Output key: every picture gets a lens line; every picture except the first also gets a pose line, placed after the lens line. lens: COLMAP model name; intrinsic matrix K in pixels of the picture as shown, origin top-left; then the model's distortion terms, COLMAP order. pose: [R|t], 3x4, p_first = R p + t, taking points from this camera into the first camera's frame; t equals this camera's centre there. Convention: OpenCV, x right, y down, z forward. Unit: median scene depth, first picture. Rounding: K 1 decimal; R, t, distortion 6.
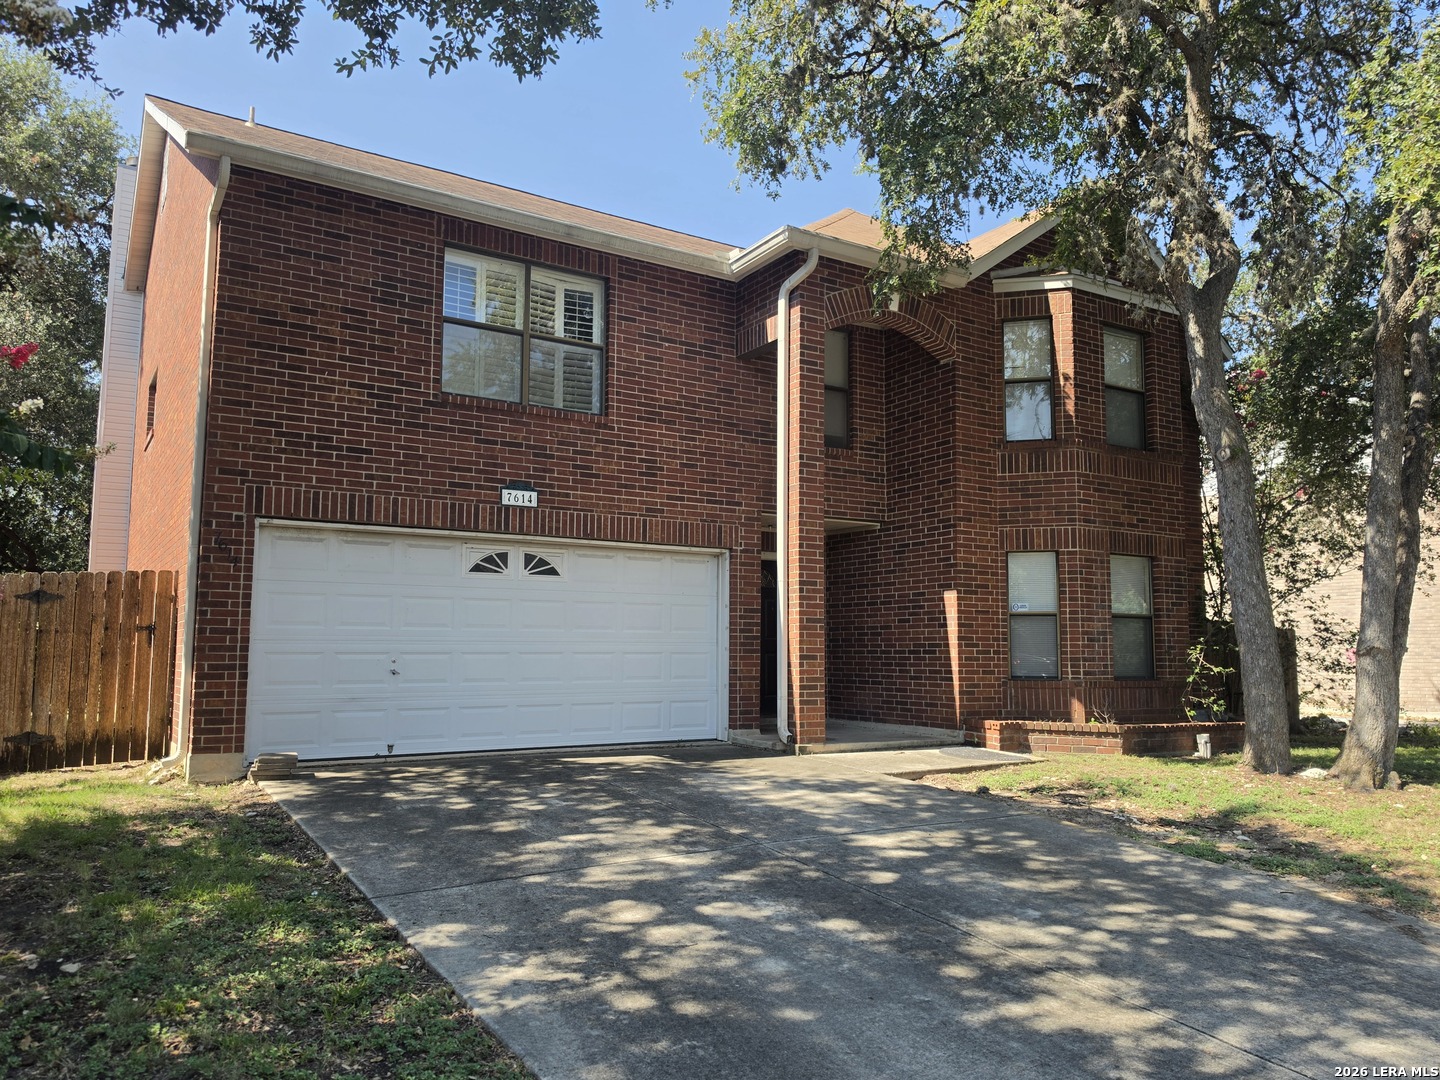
lens RADIAL K [[1066.3, 0, 715.5], [0, 1066.3, 540.7], [0, 0, 1]] dist [0.013963, -0.013901]
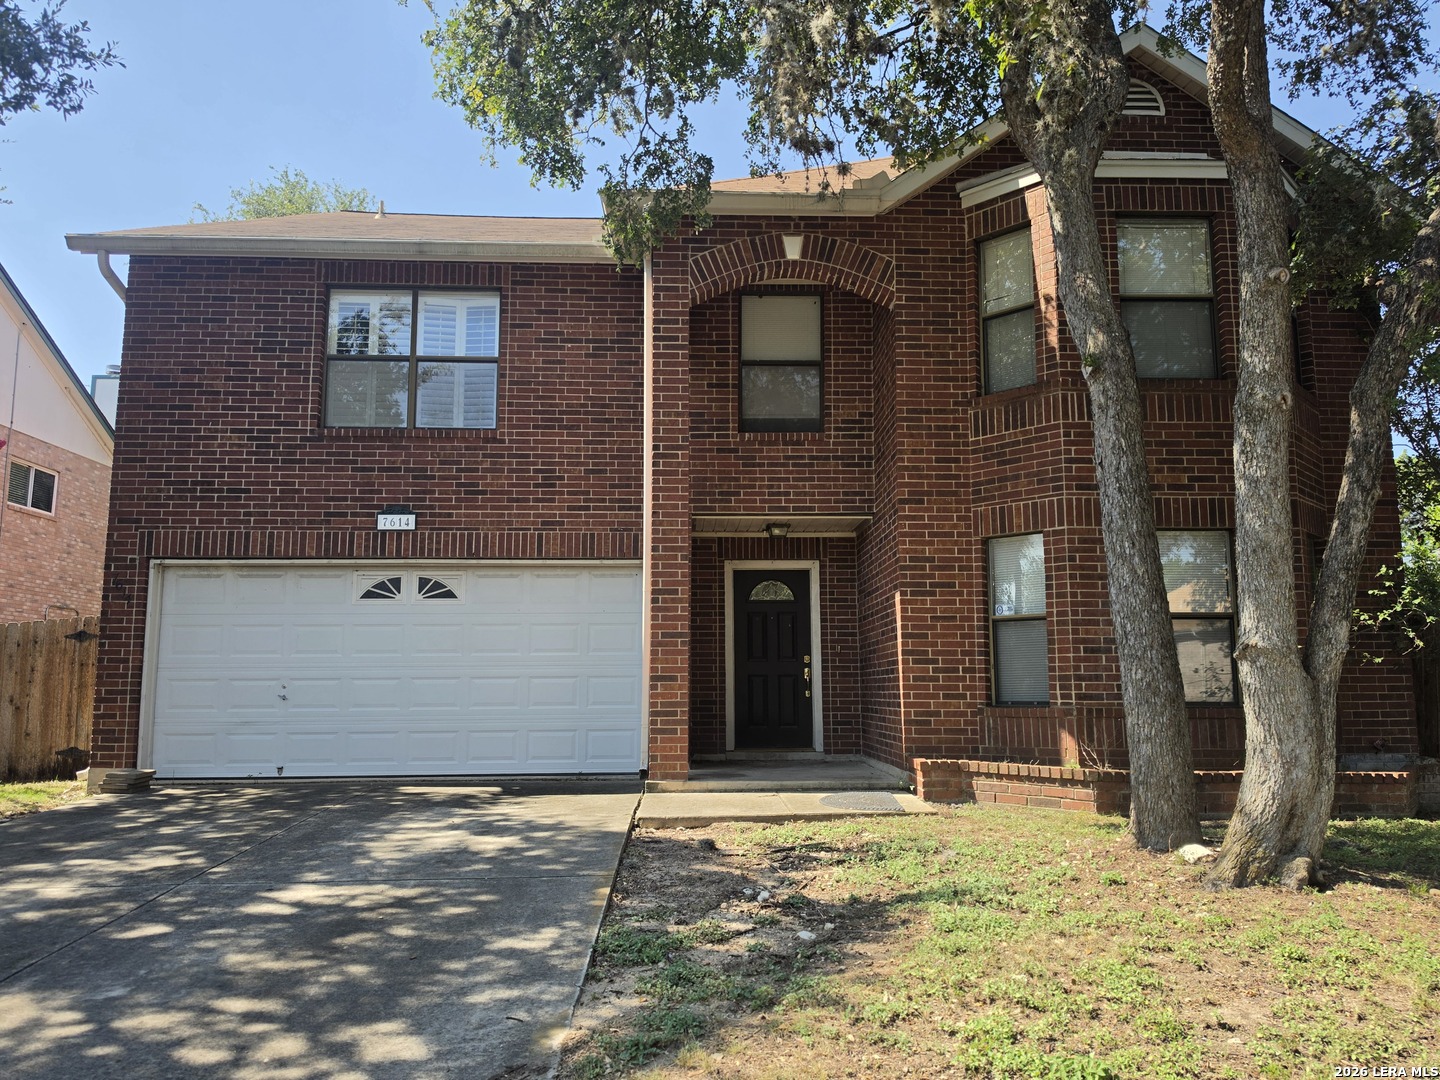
lens RADIAL K [[1066.3, 0, 721.4], [0, 1066.3, 539.4], [0, 0, 1]] dist [0.013963, -0.013901]
pose [[0.864544, -0.077985, -0.496469, 0.550157], [0.060737, 0.996859, -0.050821, 0.043483], [0.498873, 0.013783, 0.866565, 0.274009]]
